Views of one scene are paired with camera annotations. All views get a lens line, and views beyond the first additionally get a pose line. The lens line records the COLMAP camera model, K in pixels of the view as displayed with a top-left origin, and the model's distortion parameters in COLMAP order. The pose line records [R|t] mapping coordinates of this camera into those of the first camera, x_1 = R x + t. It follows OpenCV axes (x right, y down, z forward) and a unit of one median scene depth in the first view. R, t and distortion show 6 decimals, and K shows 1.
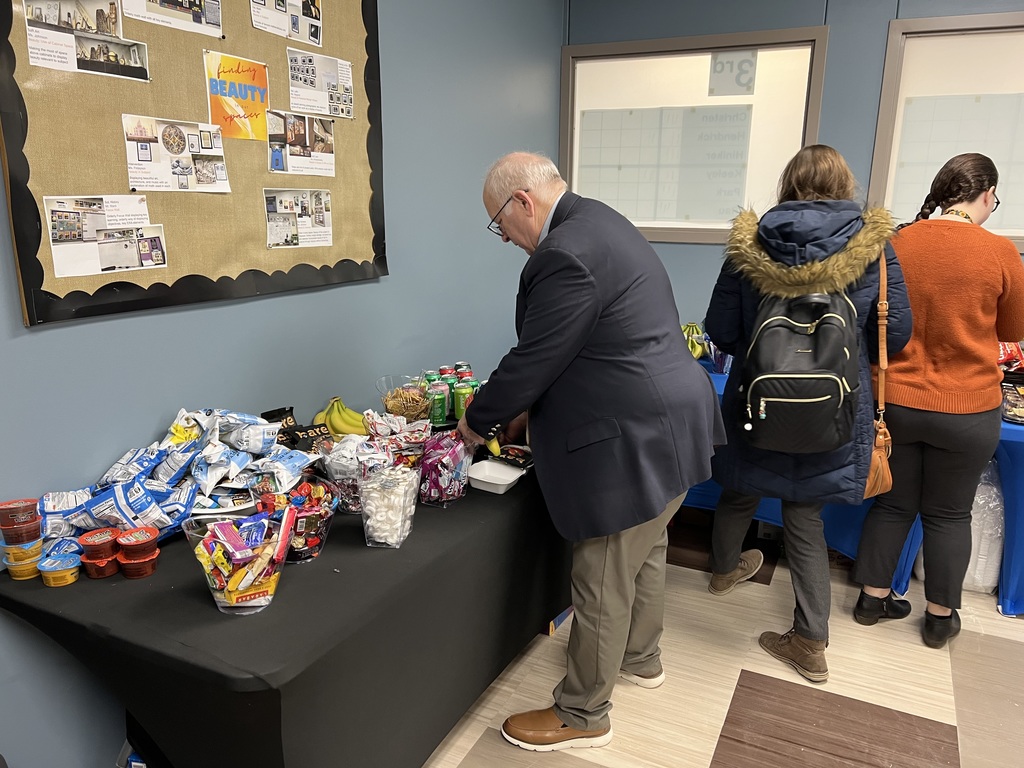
lens RADIAL K [[771.7, 0, 512.2], [0, 771.7, 385.8], [0, 0, 1]] dist [0.002345, -0.005362]
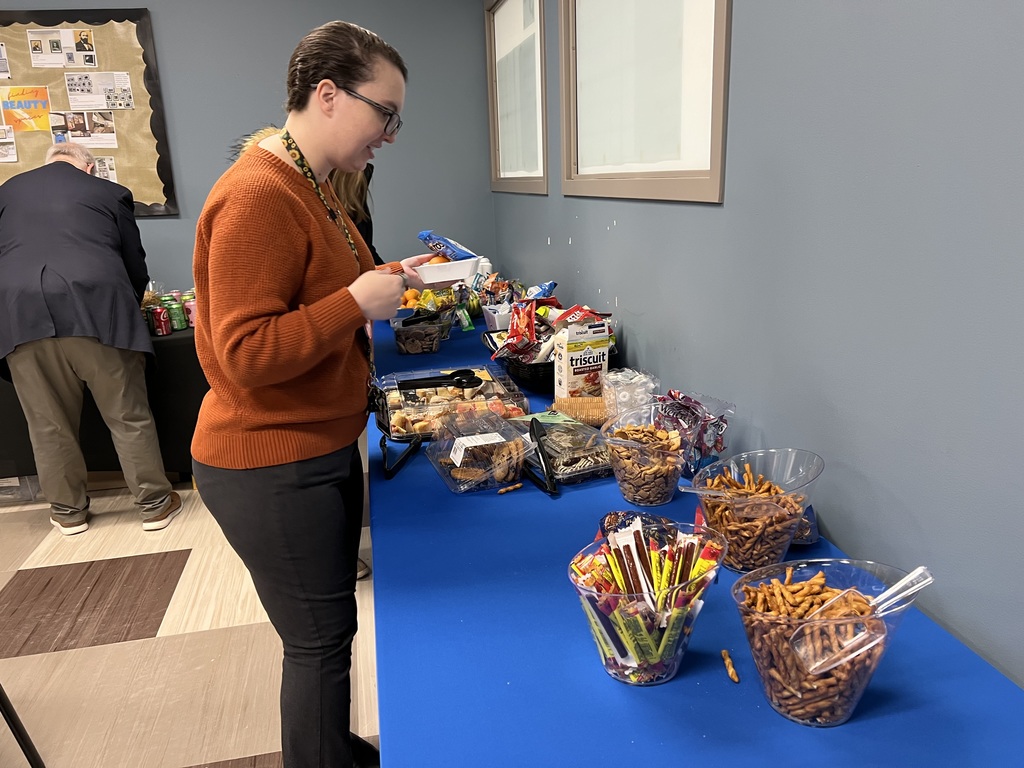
lens RADIAL K [[771.7, 0, 511.2], [0, 771.7, 383.5], [0, 0, 1]] dist [0.002345, -0.005362]
pose [[0.600434, 0.159909, -0.783522, 1.668561], [-0.146307, 0.985231, 0.088957, -0.058119], [0.786176, 0.061222, 0.614963, 0.739472]]
